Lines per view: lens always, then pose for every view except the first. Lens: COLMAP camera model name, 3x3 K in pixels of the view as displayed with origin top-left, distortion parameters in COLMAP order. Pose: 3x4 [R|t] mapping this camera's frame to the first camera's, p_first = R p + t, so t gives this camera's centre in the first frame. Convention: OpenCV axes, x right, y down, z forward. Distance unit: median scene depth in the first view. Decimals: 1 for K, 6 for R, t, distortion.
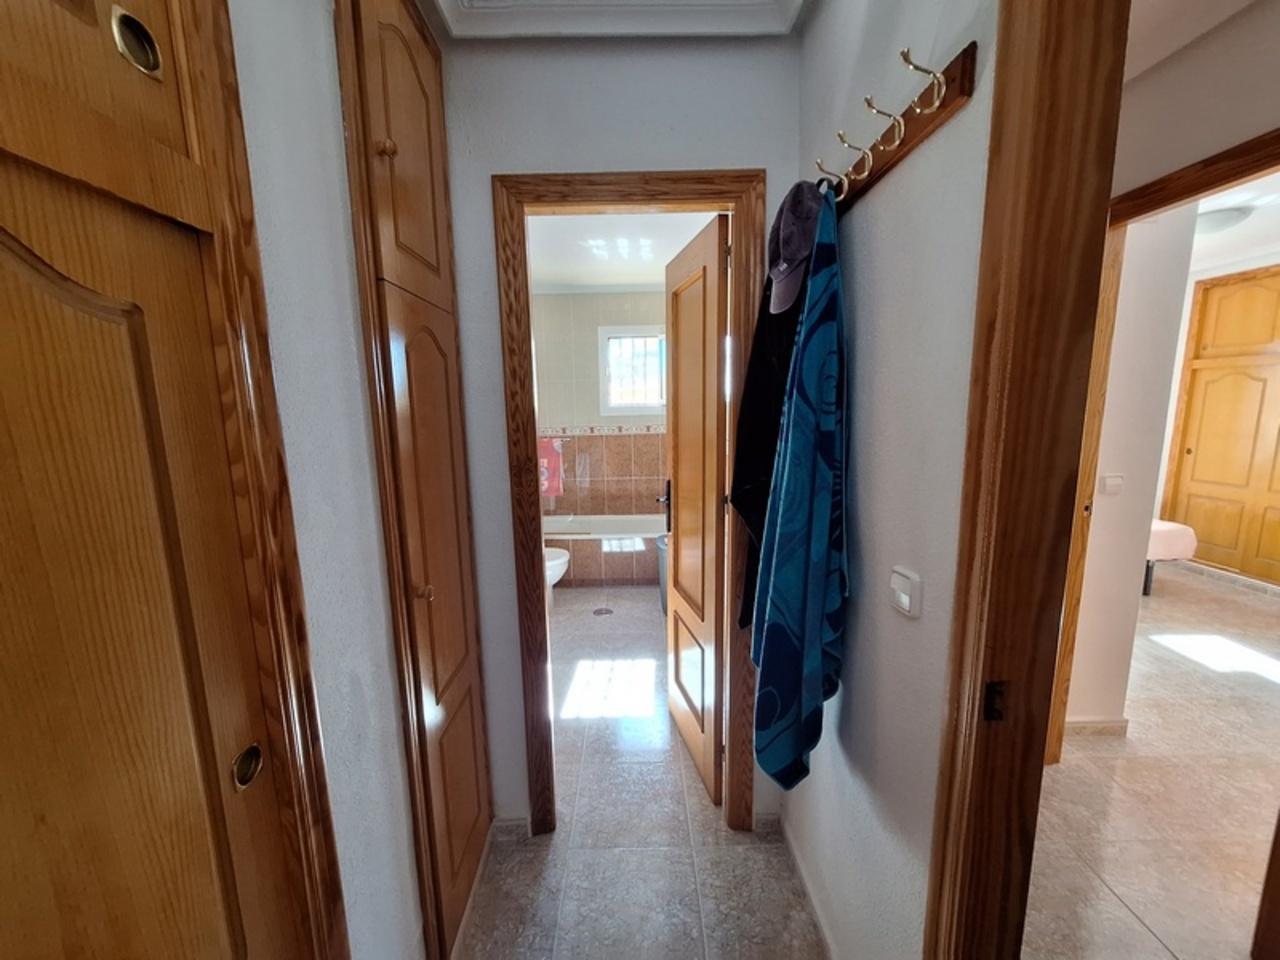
lens RADIAL K [[510.5, 0, 643.2], [0, 510.5, 482.0], [0, 0, 1]] dist [0.000292, -0.000643]
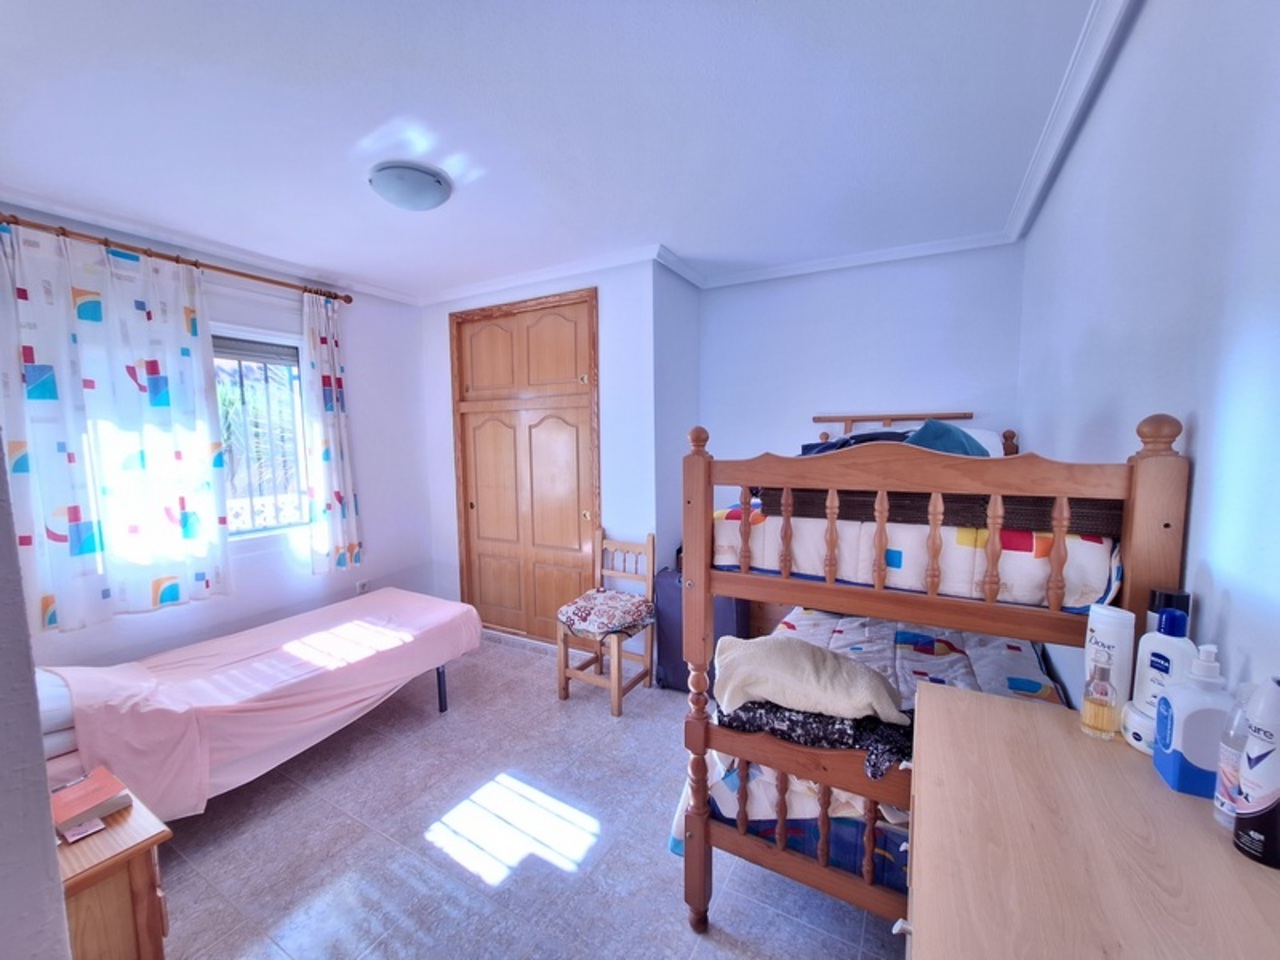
lens RADIAL K [[510.5, 0, 636.3], [0, 510.5, 480.0], [0, 0, 1]] dist [0.000292, -0.000643]
pose [[0.509743, -0.071477, 0.857352, 0.493117], [0.133595, 0.991031, 0.003192, -0.073252], [-0.849891, 0.112911, 0.514720, 0.322049]]
